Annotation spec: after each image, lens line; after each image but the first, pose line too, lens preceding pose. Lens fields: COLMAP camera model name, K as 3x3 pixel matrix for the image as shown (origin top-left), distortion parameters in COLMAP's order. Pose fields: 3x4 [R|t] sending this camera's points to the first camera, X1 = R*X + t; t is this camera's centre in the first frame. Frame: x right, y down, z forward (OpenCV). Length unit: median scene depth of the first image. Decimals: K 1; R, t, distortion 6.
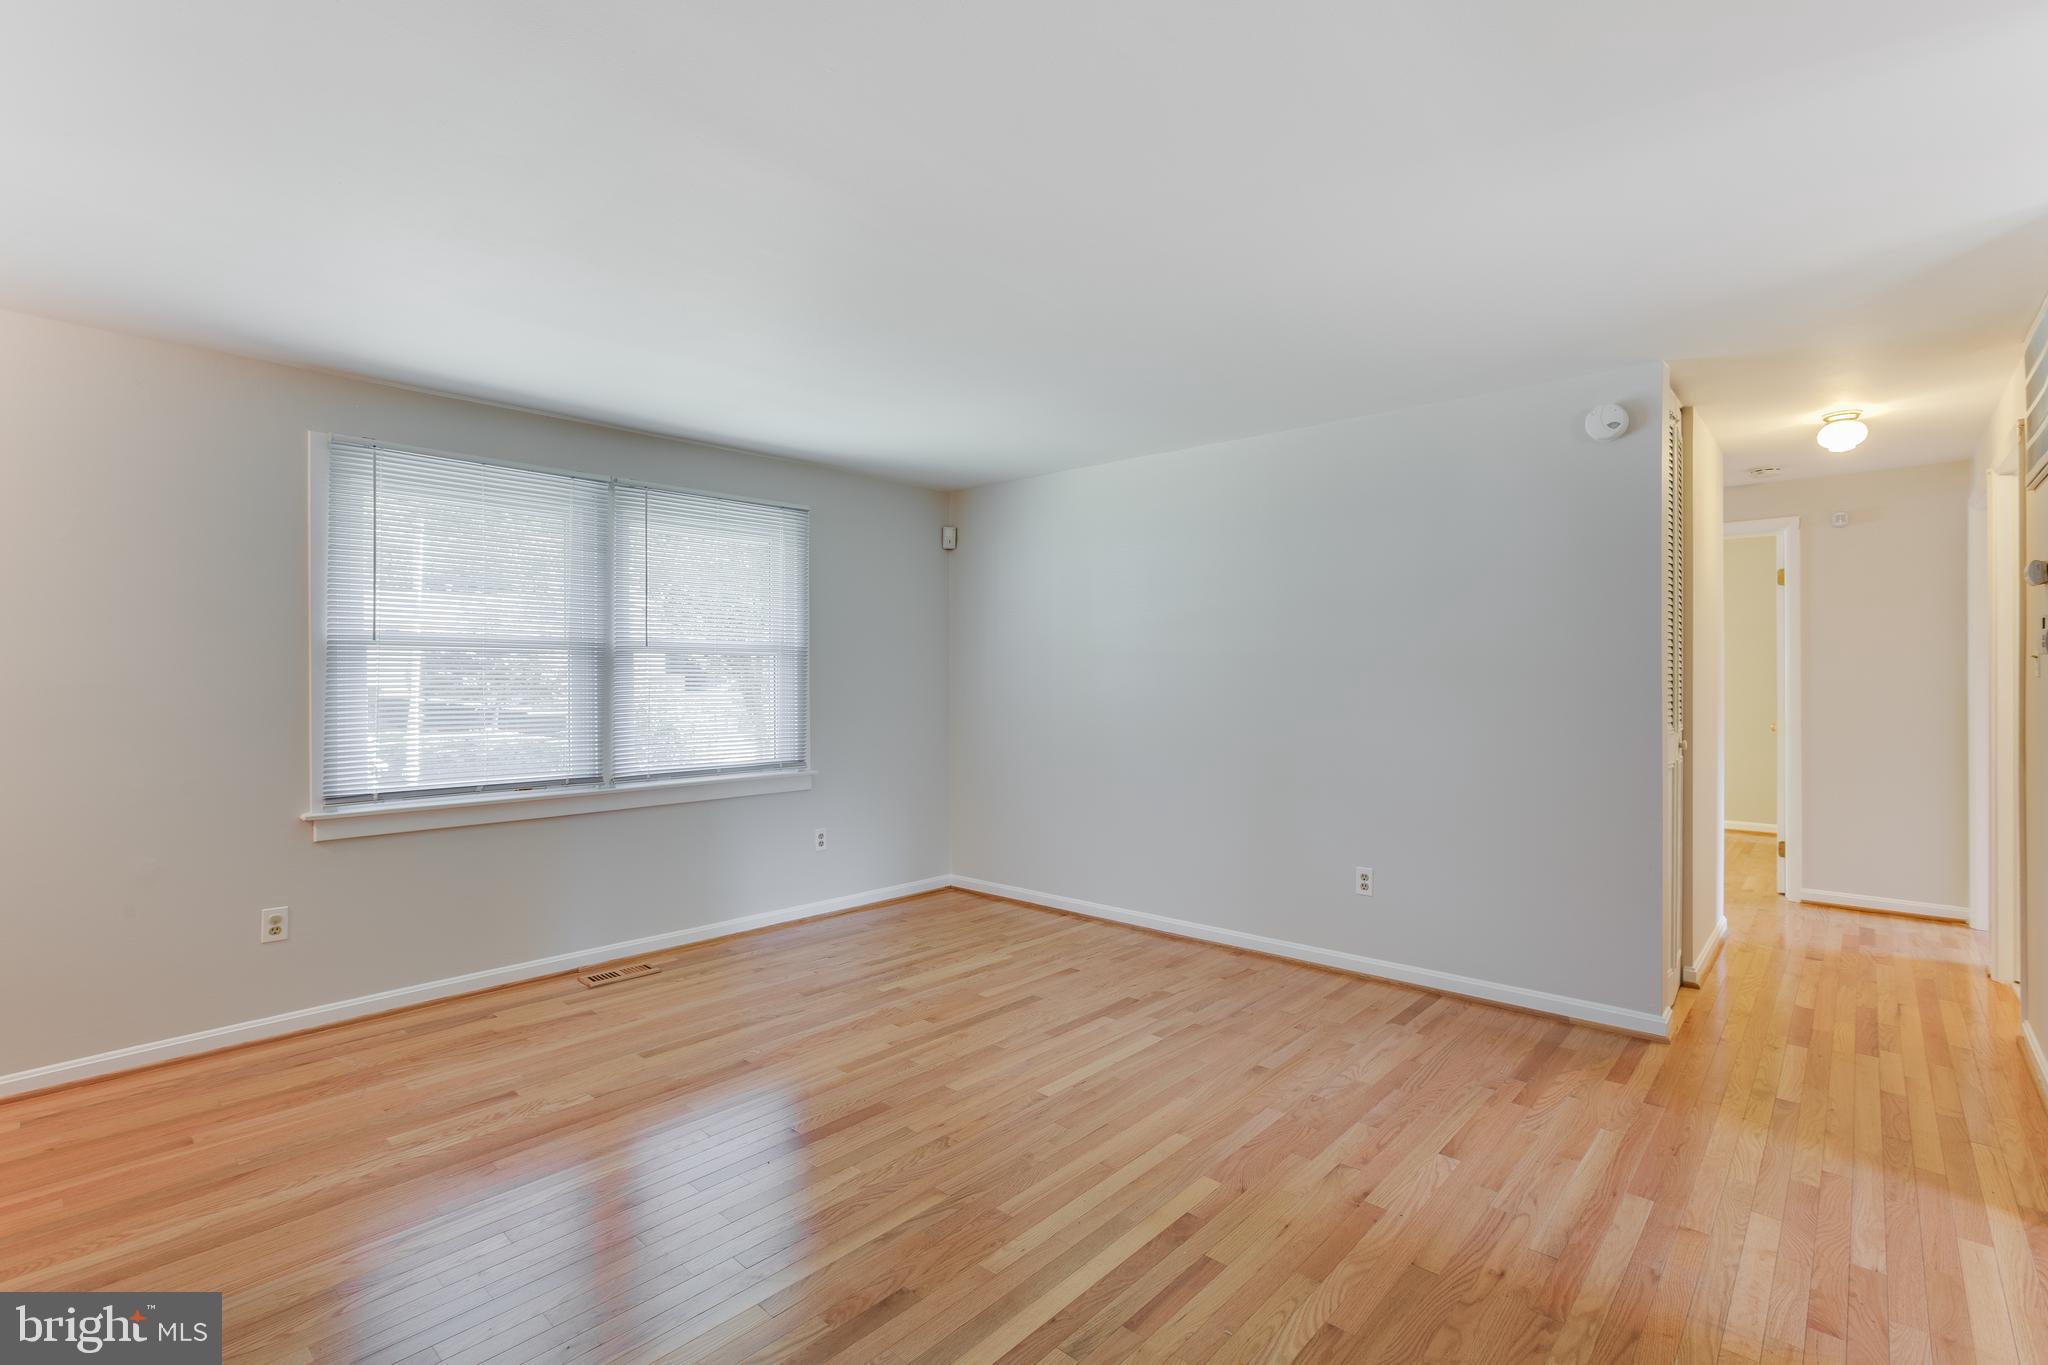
lens RADIAL K [[925.4, 0, 987.7], [0, 925.4, 680.9], [0, 0, 1]] dist [-0.030950, 0.000583]
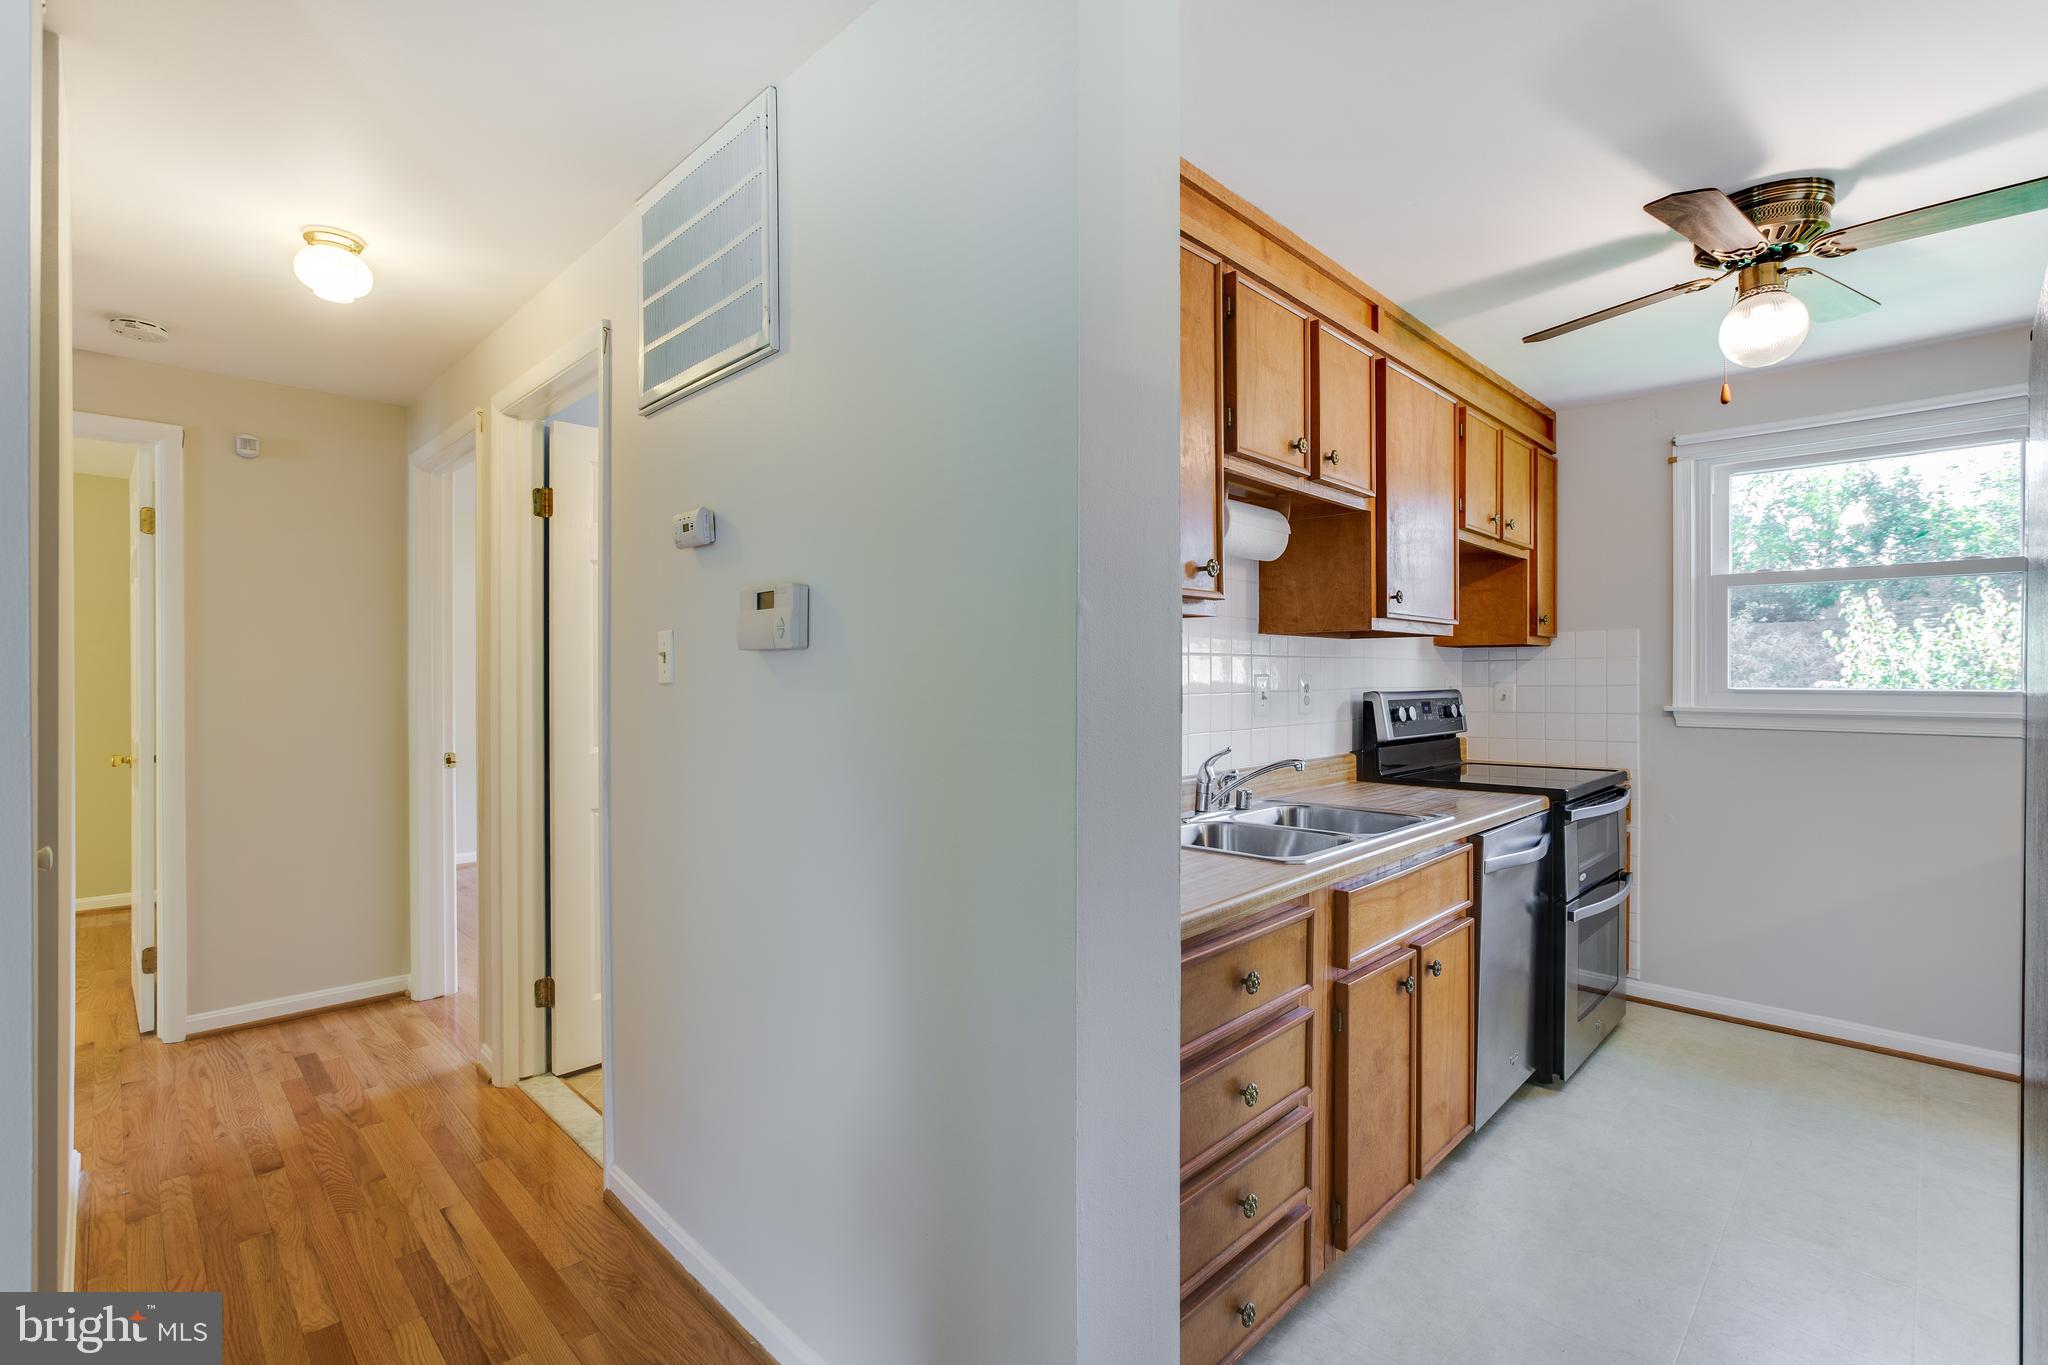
lens RADIAL K [[963.2, 0, 1047.4], [0, 963.2, 670.8], [0, 0, 1]] dist [-0.032029, 0.018532]
pose [[0.020976, 0.005853, 0.999763, 0.377311], [0.004456, 0.999972, -0.005948, -0.008106], [-0.999770, 0.004580, 0.020950, 0.579671]]
